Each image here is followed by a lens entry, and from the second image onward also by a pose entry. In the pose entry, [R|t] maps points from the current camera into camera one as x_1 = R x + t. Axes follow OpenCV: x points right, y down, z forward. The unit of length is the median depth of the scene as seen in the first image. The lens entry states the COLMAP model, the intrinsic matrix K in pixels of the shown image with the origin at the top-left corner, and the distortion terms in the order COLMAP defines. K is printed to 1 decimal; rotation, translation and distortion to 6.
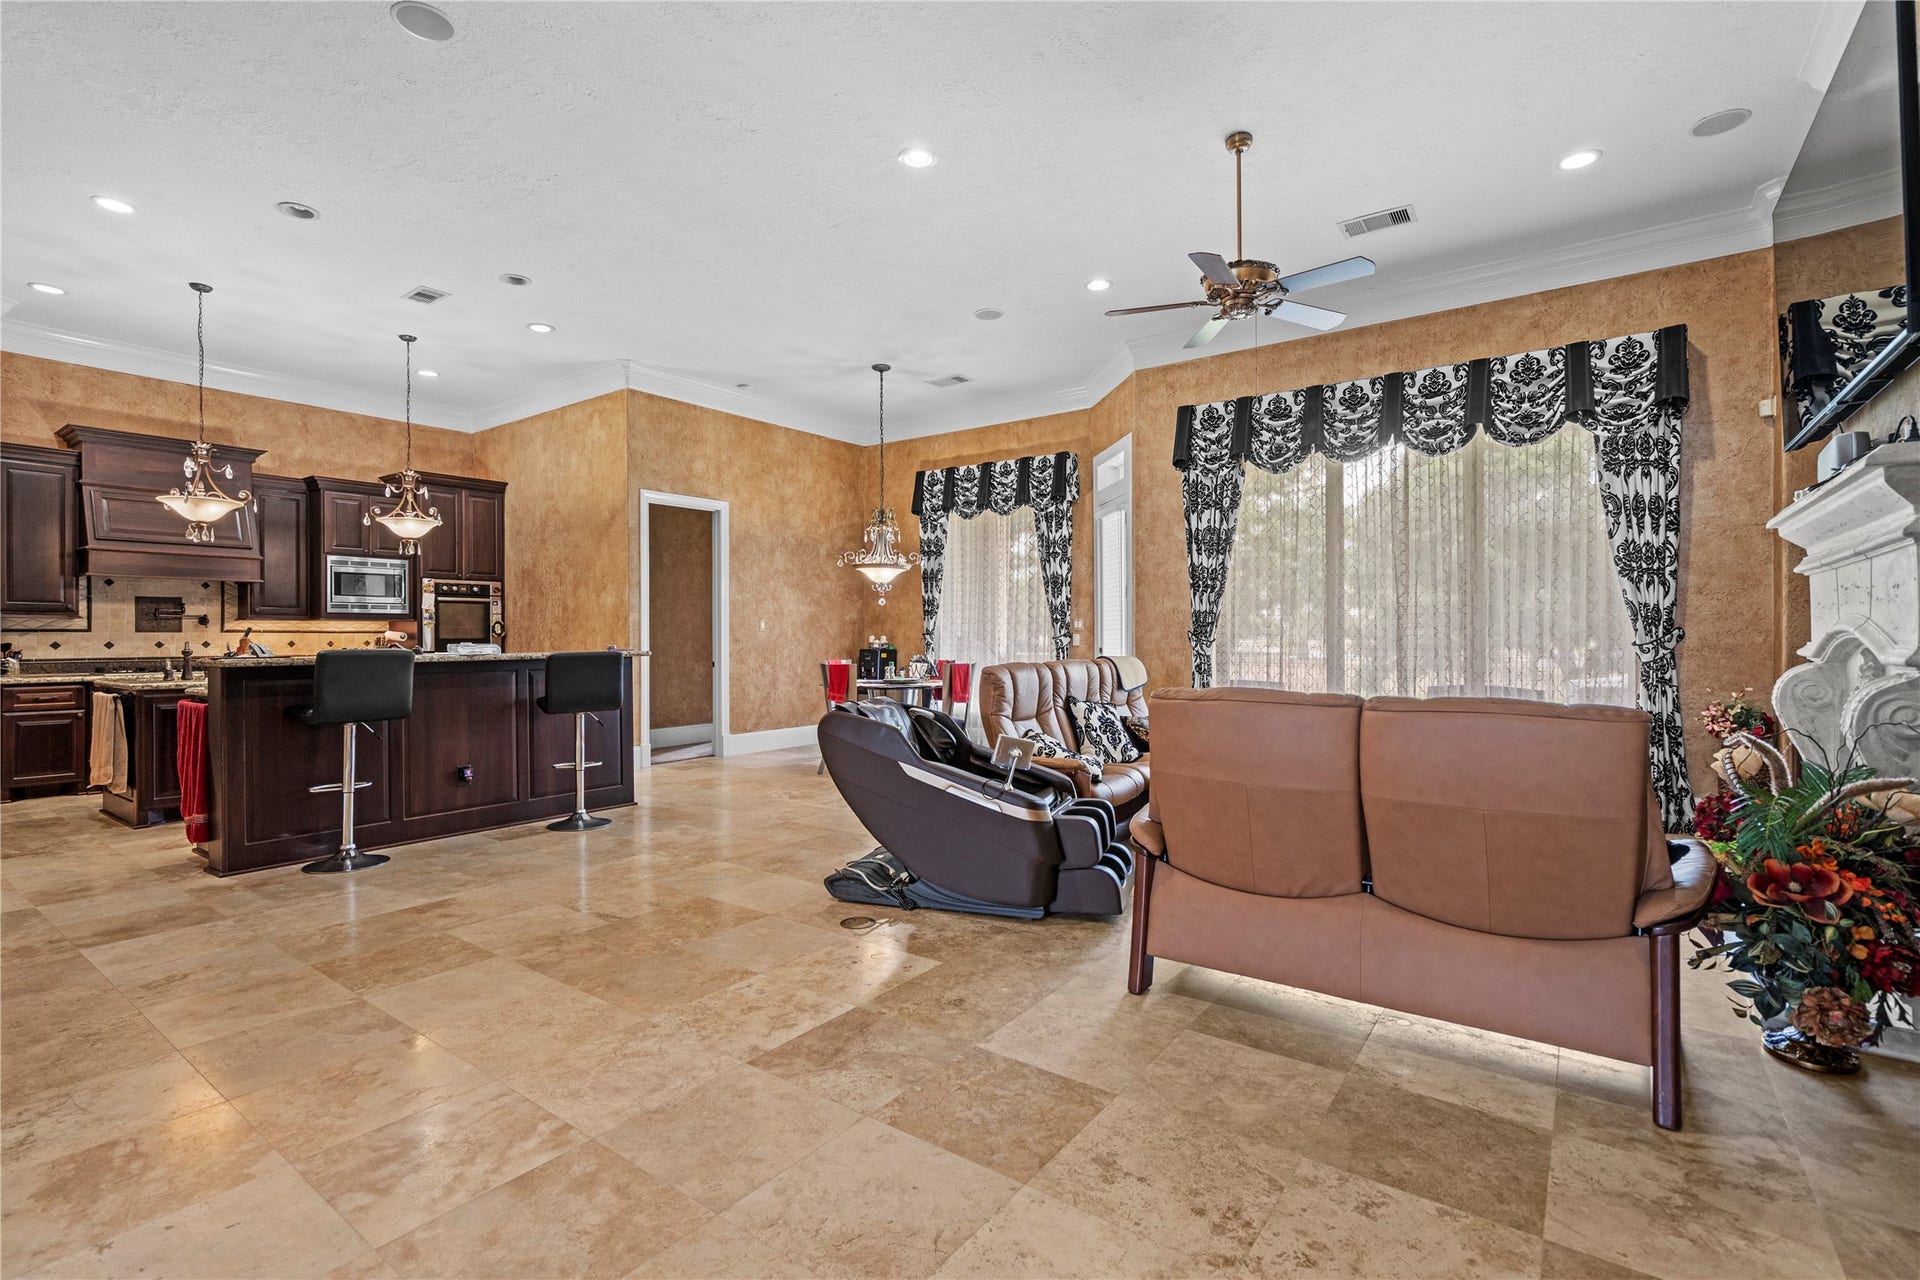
lens RADIAL K [[876.4, 0, 949.3], [0, 876.4, 639.9], [0, 0, 1]] dist [0.001589, 0.000933]
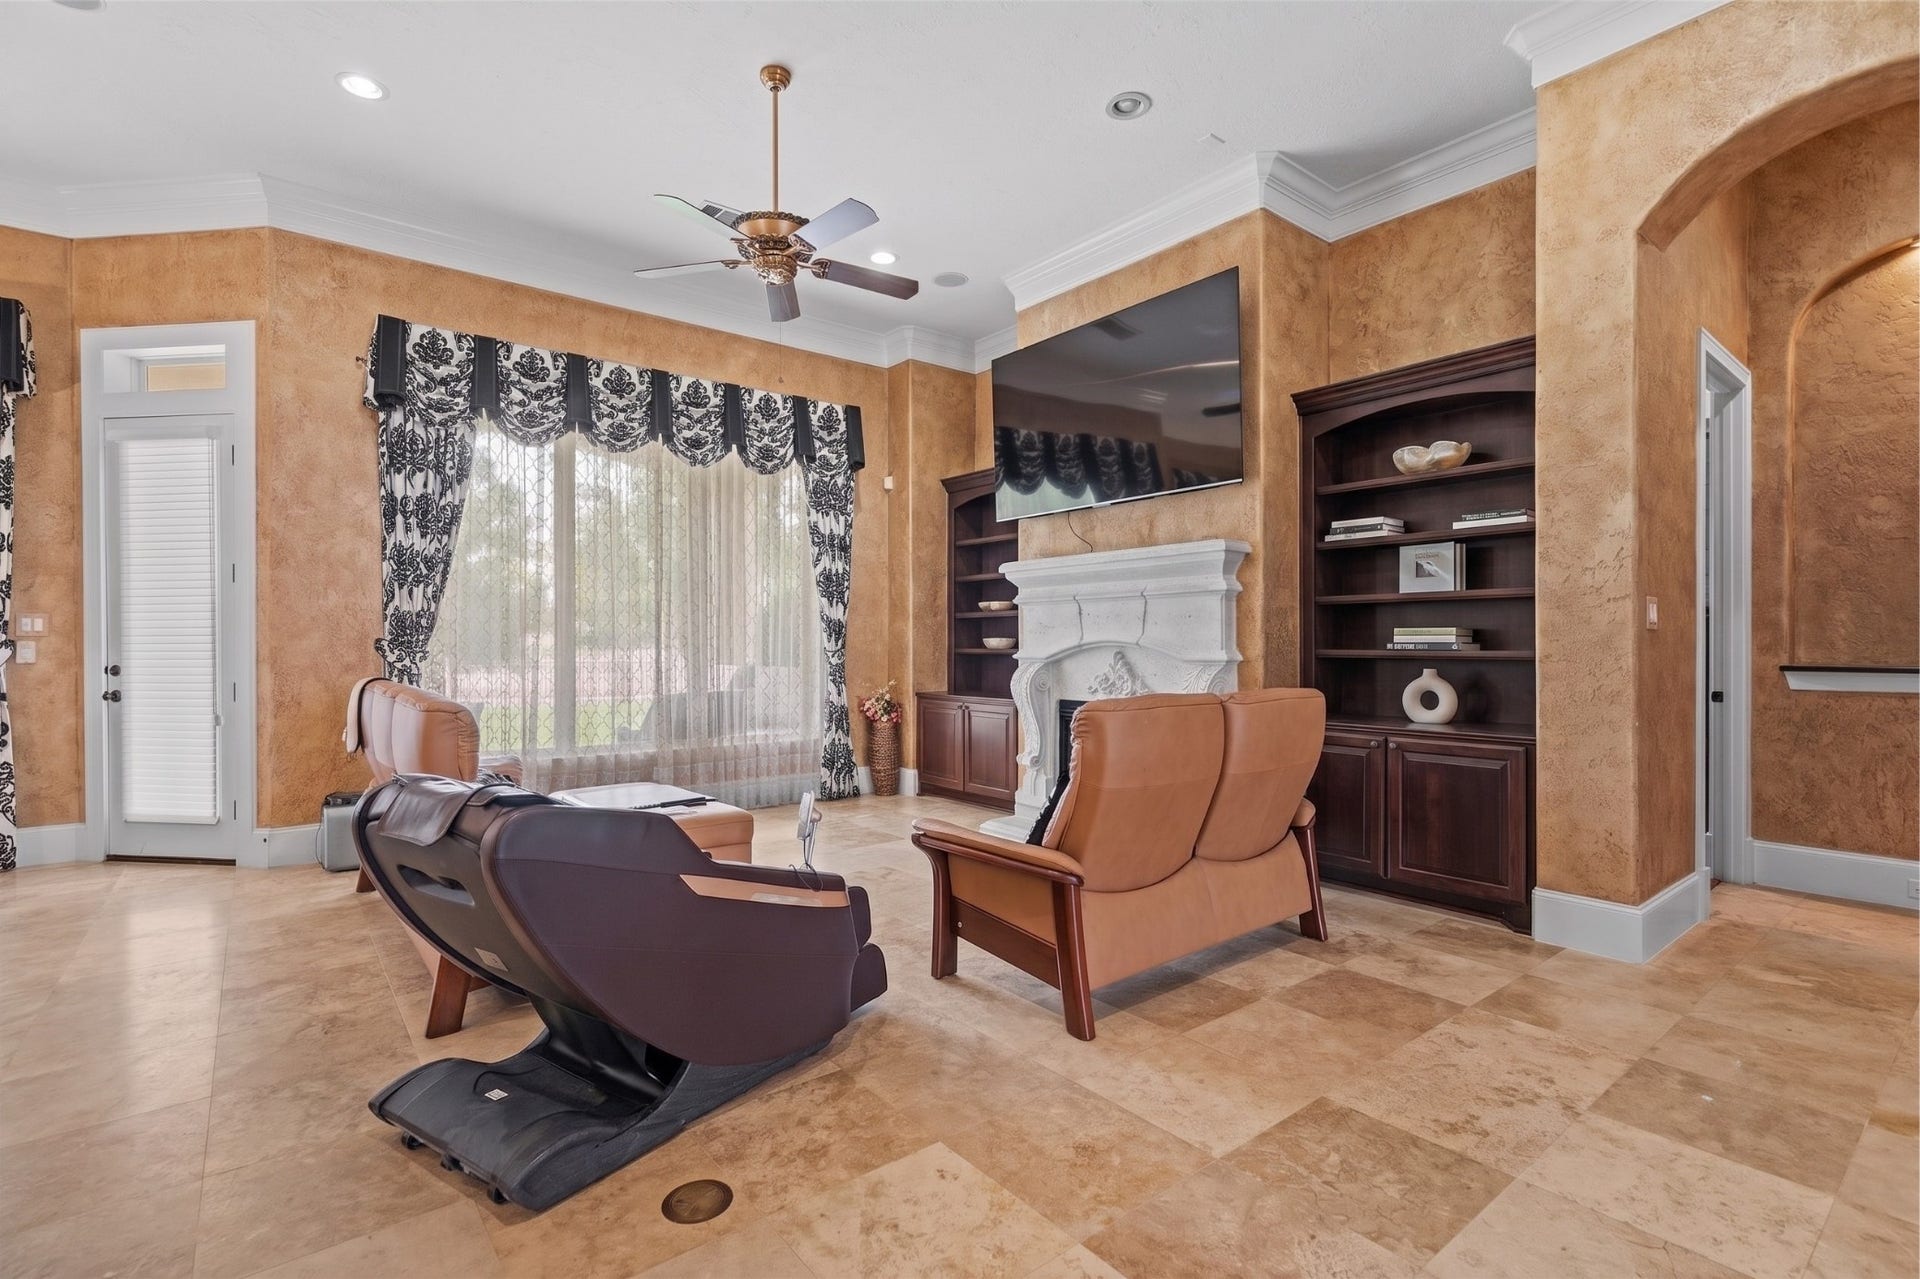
lens RADIAL K [[890.5, 0, 958.5], [0, 890.5, 648.0], [0, 0, 1]] dist [-0.001323, -0.000045]
pose [[0.257423, -0.005689, 0.966282, -0.404237], [0.006303, 0.999971, 0.004209, -0.003547], [-0.966278, 0.005007, 0.257451, 0.505657]]
